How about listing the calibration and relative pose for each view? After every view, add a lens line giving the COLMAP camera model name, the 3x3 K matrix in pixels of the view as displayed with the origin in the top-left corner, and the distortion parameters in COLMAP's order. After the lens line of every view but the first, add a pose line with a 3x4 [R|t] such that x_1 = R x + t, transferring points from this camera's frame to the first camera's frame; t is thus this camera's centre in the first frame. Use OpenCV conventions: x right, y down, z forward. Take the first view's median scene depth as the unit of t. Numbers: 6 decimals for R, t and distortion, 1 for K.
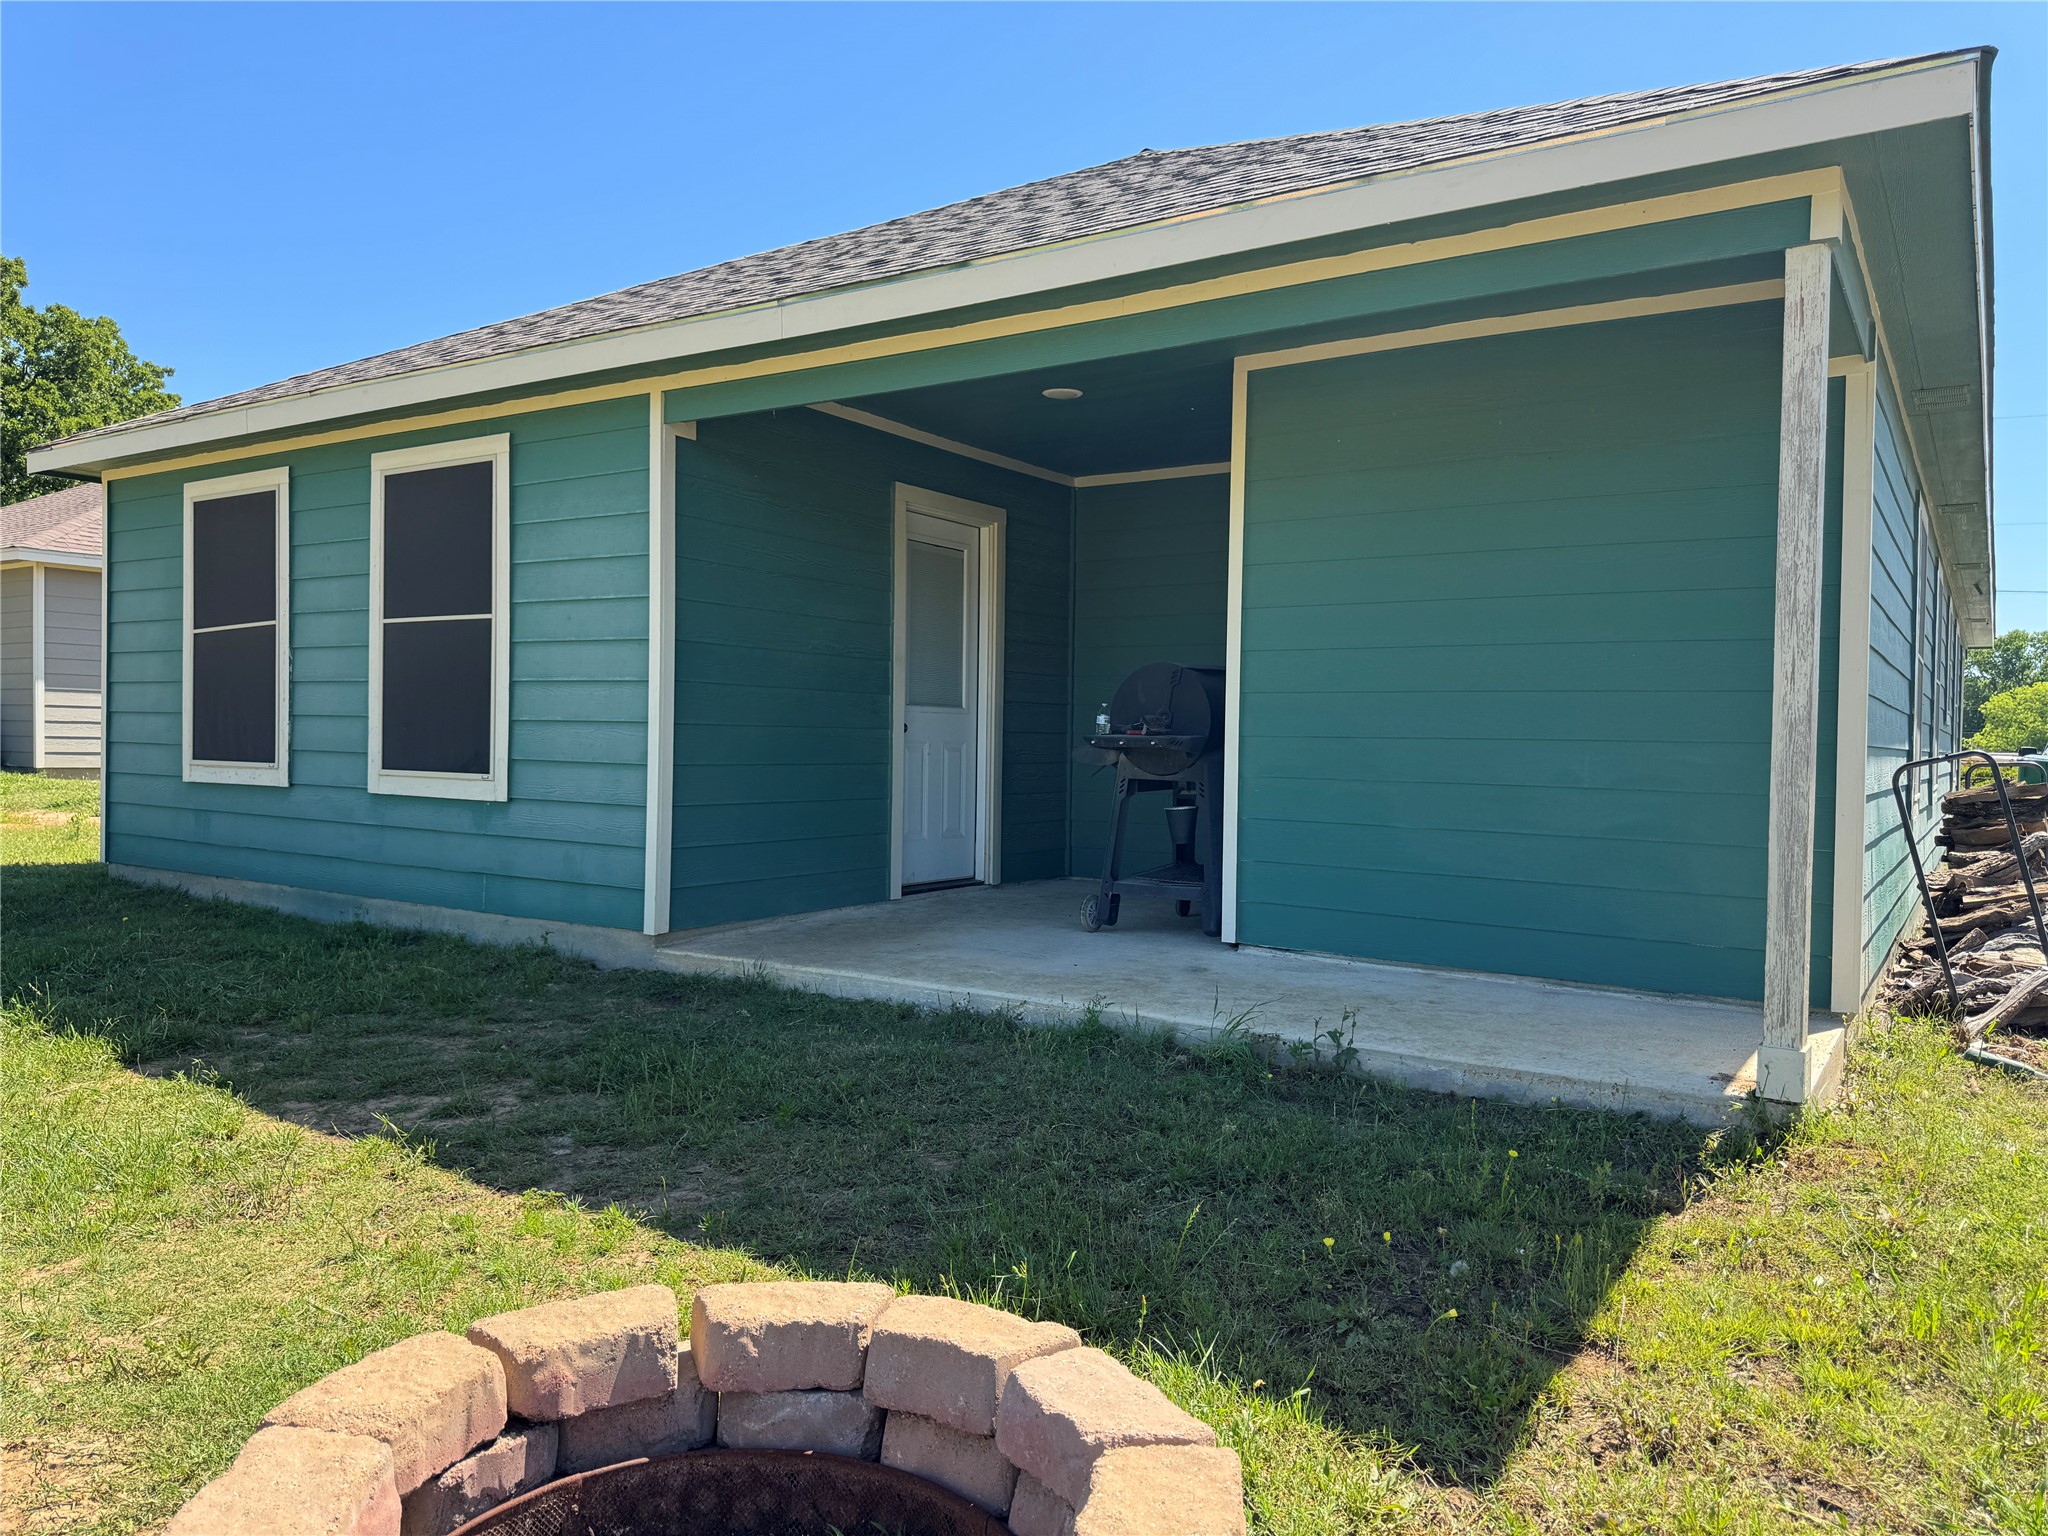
lens RADIAL K [[1438.0, 0, 1006.2], [0, 1438.0, 750.8], [0, 0, 1]] dist [0.090145, -0.128410]
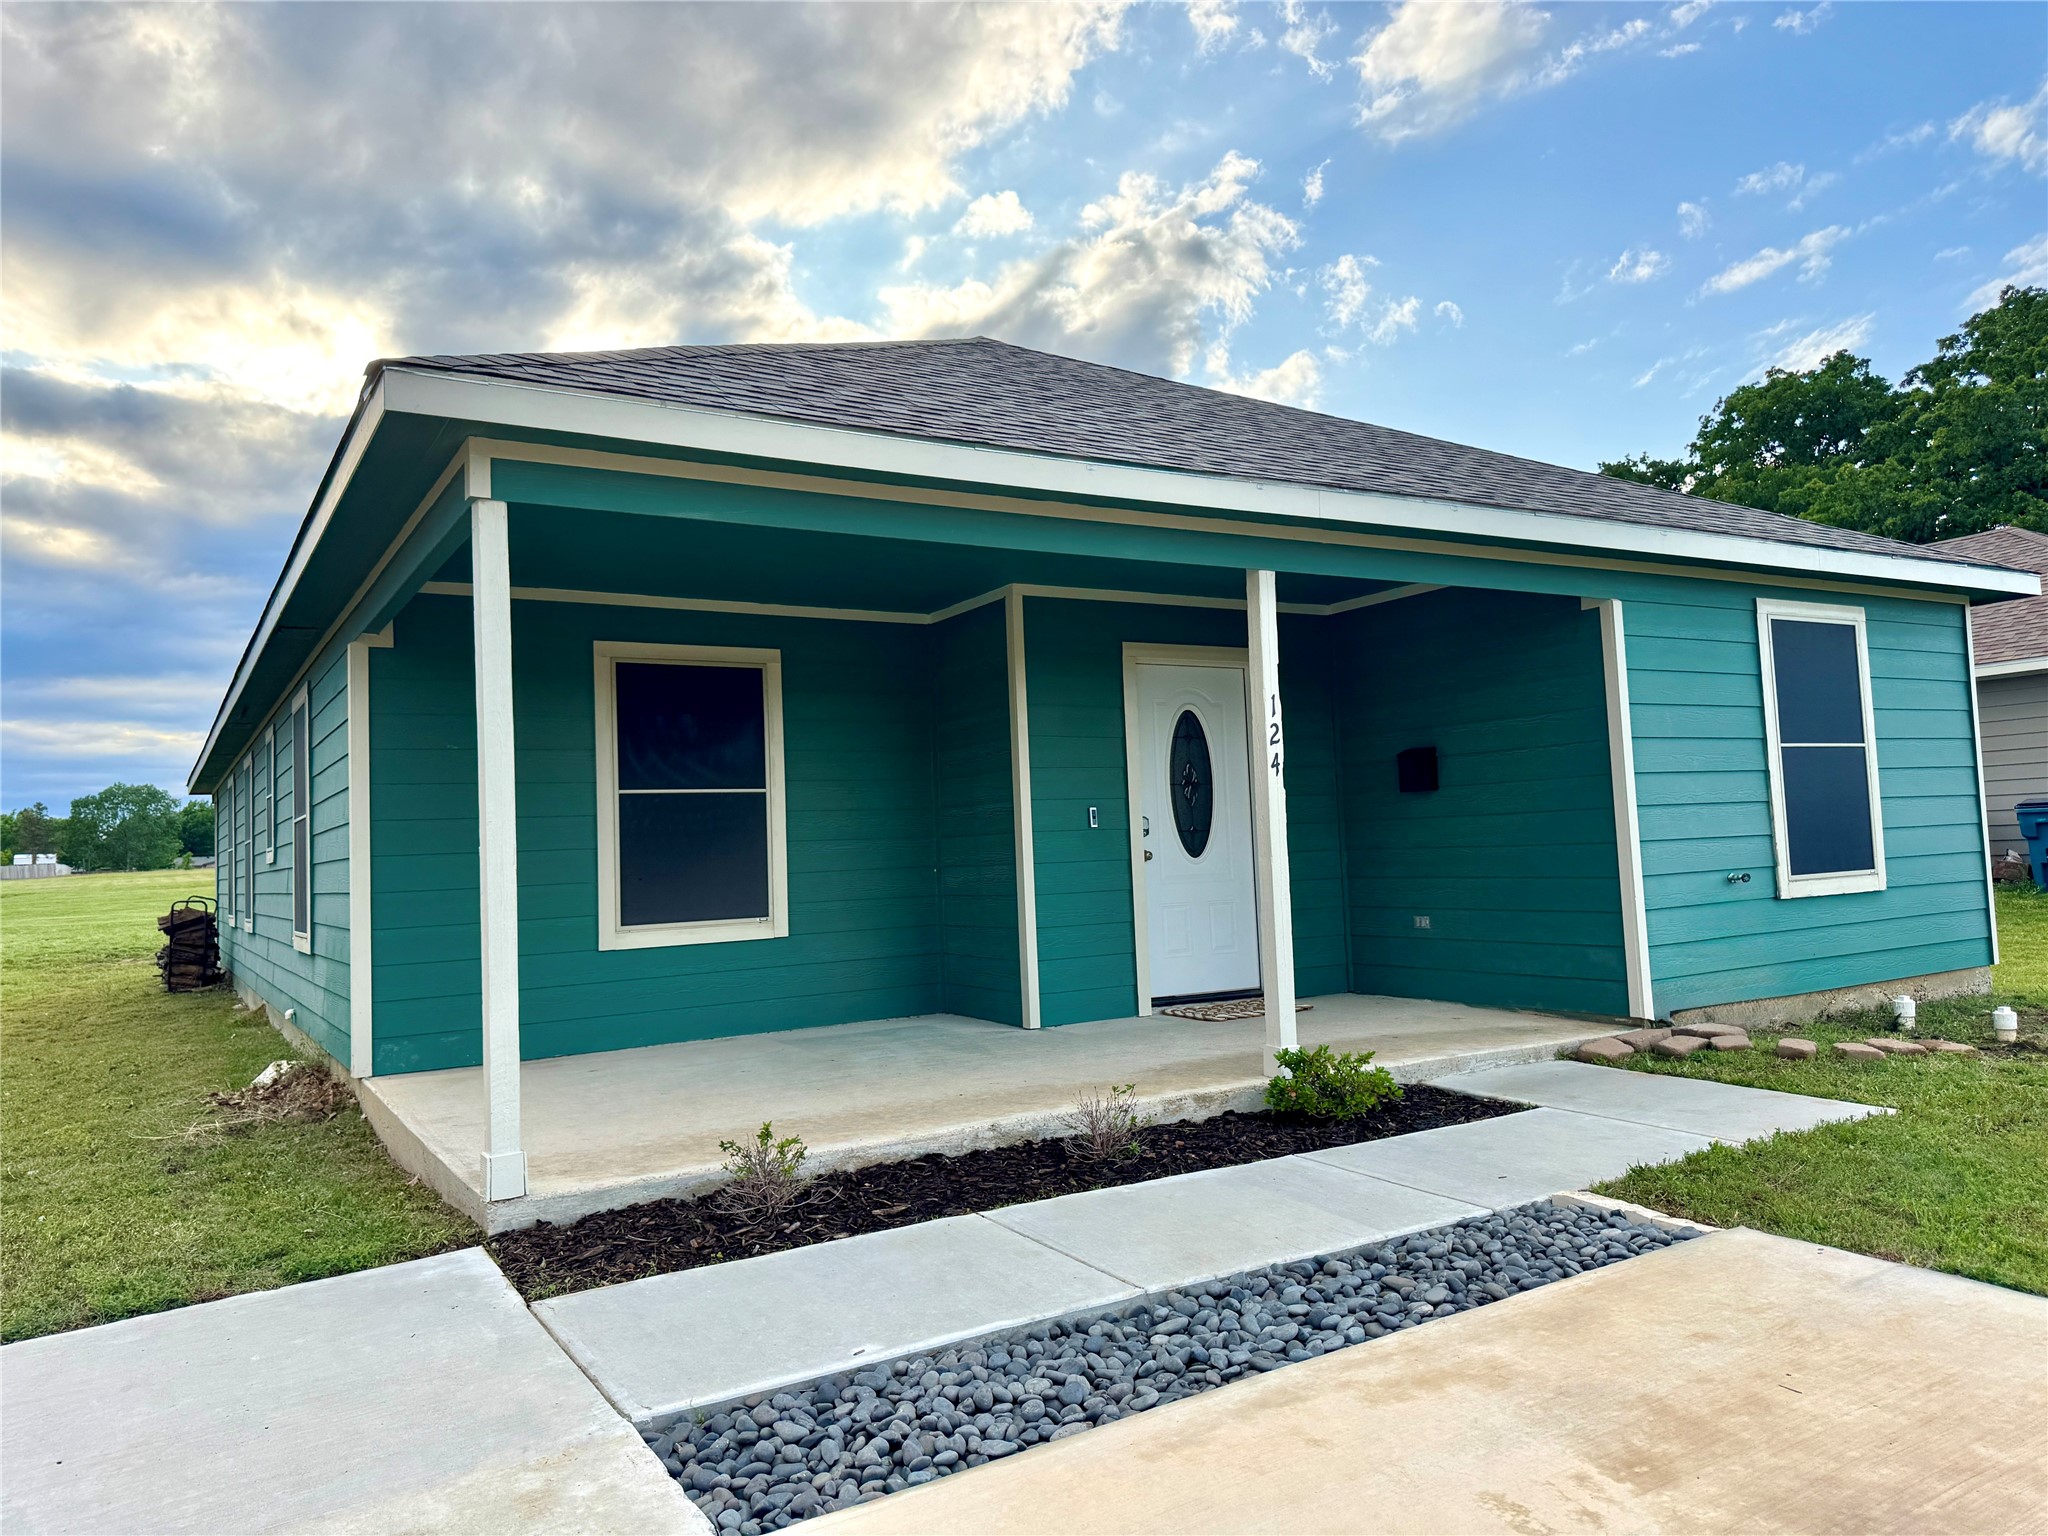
lens RADIAL K [[1438.0, 0, 1006.2], [0, 1438.0, 750.8], [0, 0, 1]] dist [0.090145, -0.128410]
pose [[0.419595, 0.022567, 0.907431, -1.820498], [0.052479, 0.997416, -0.049071, -0.064158], [-0.906193, 0.068211, 0.417326, 1.136158]]
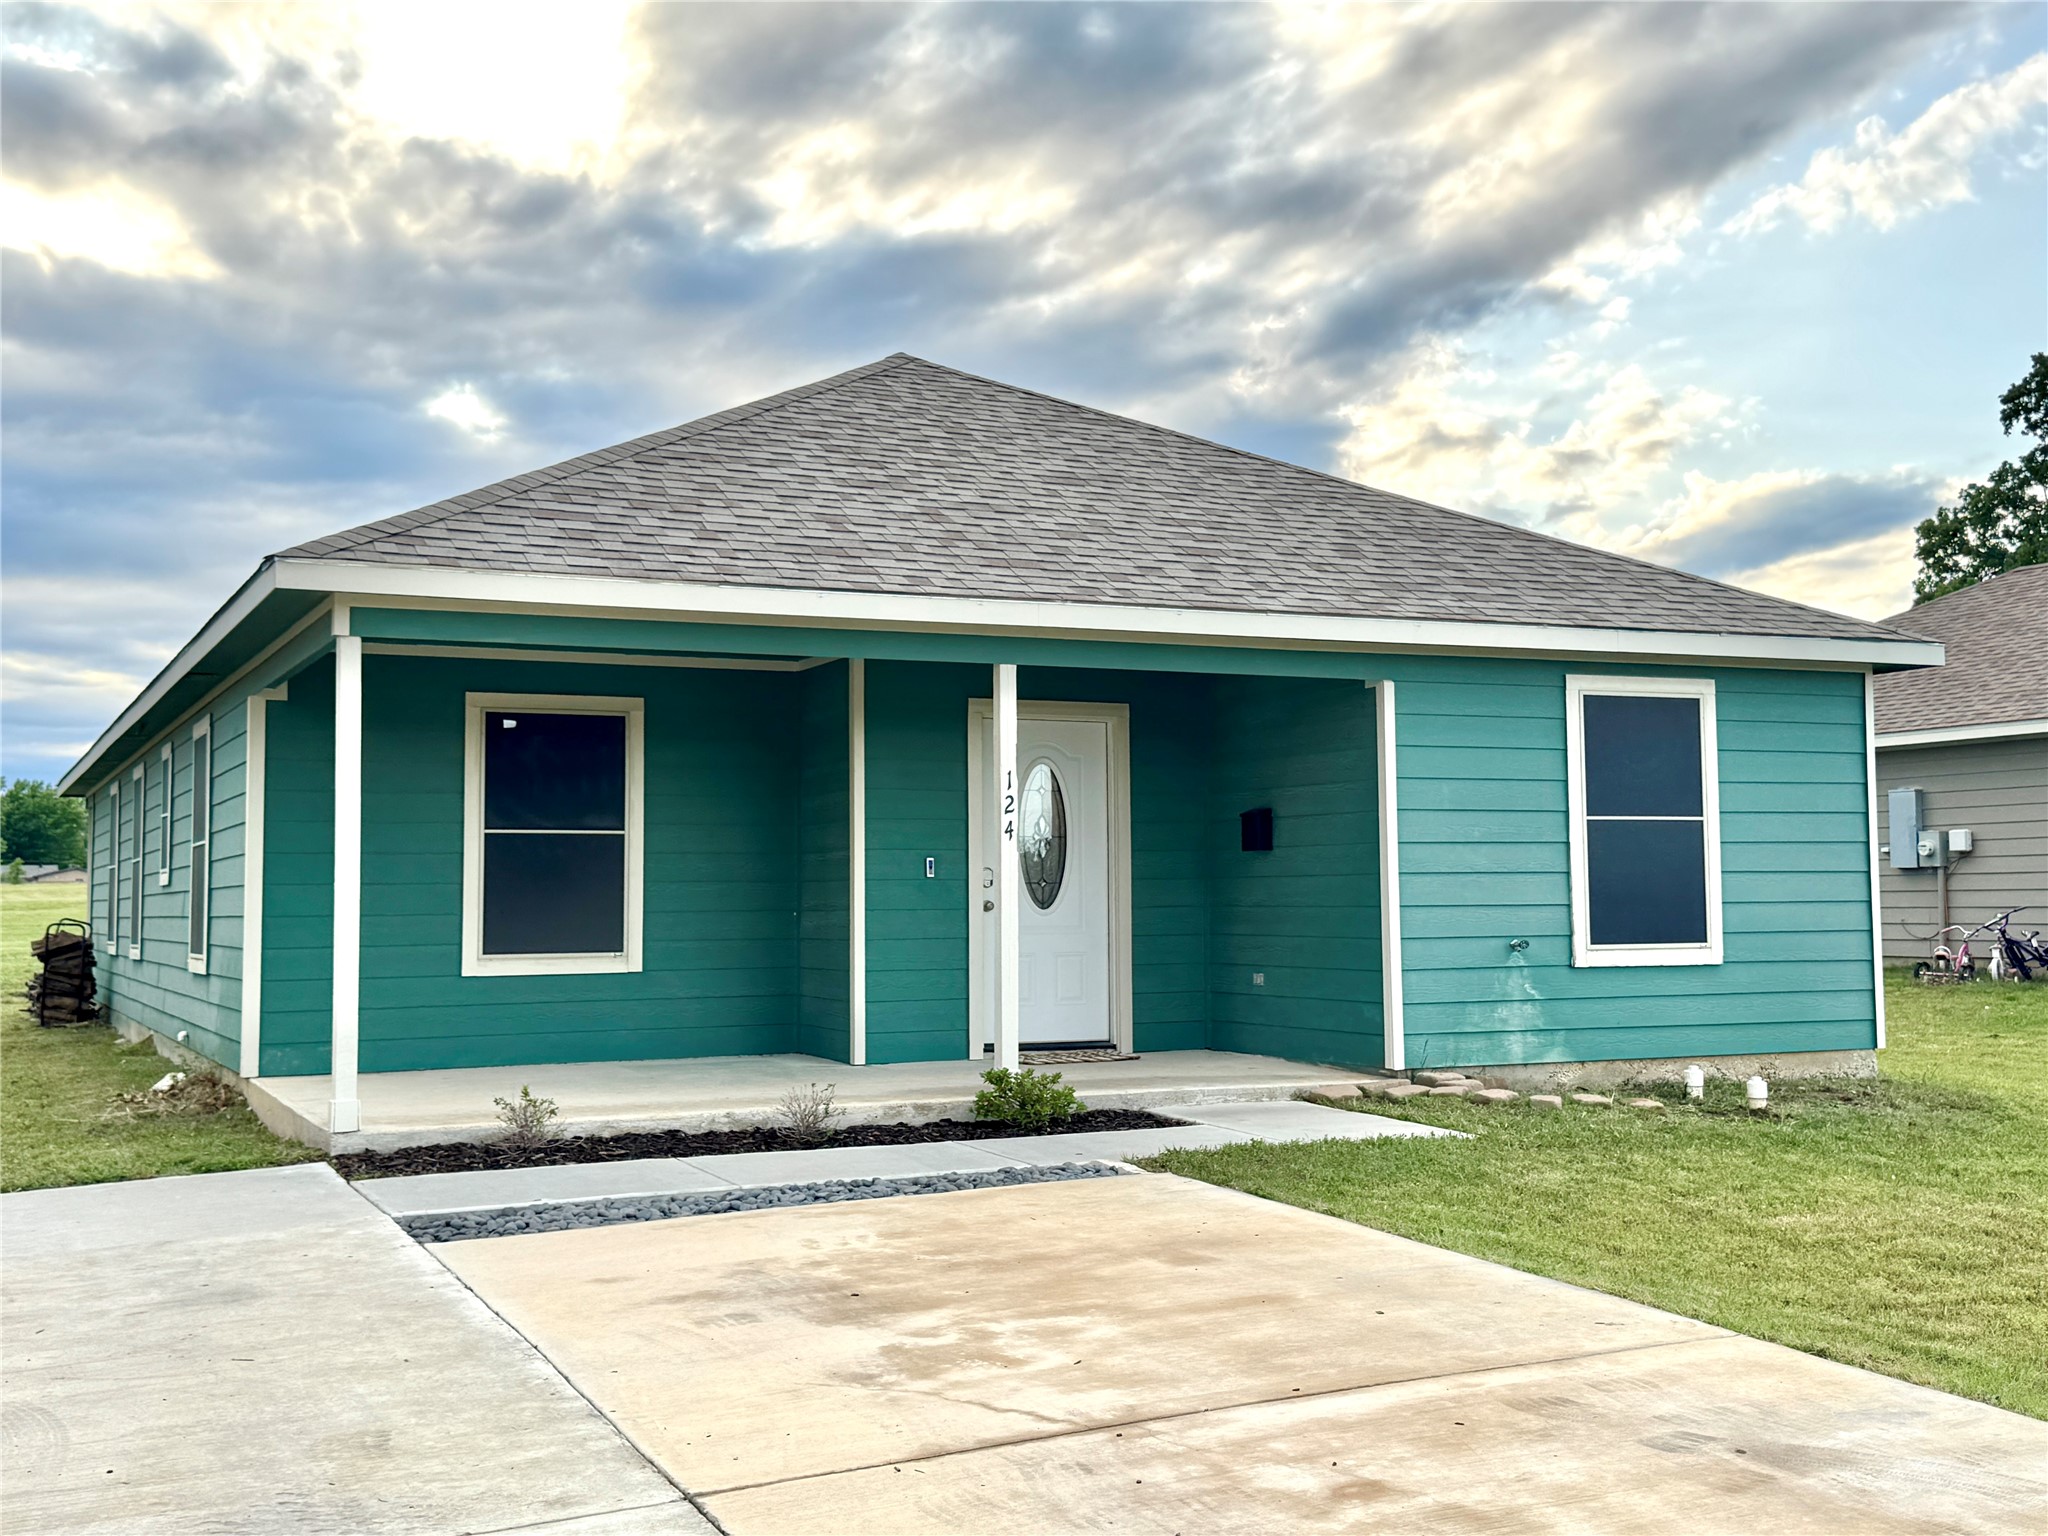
lens RADIAL K [[2305.3, 0, 1020.2], [0, 2305.3, 735.1], [0, 0, 1]] dist [0.105658, -0.015498]
pose [[0.510719, 0.032450, 0.859135, -2.403531], [0.022248, 0.998454, -0.050938, -0.074996], [-0.859460, 0.045129, 0.509208, 0.462856]]
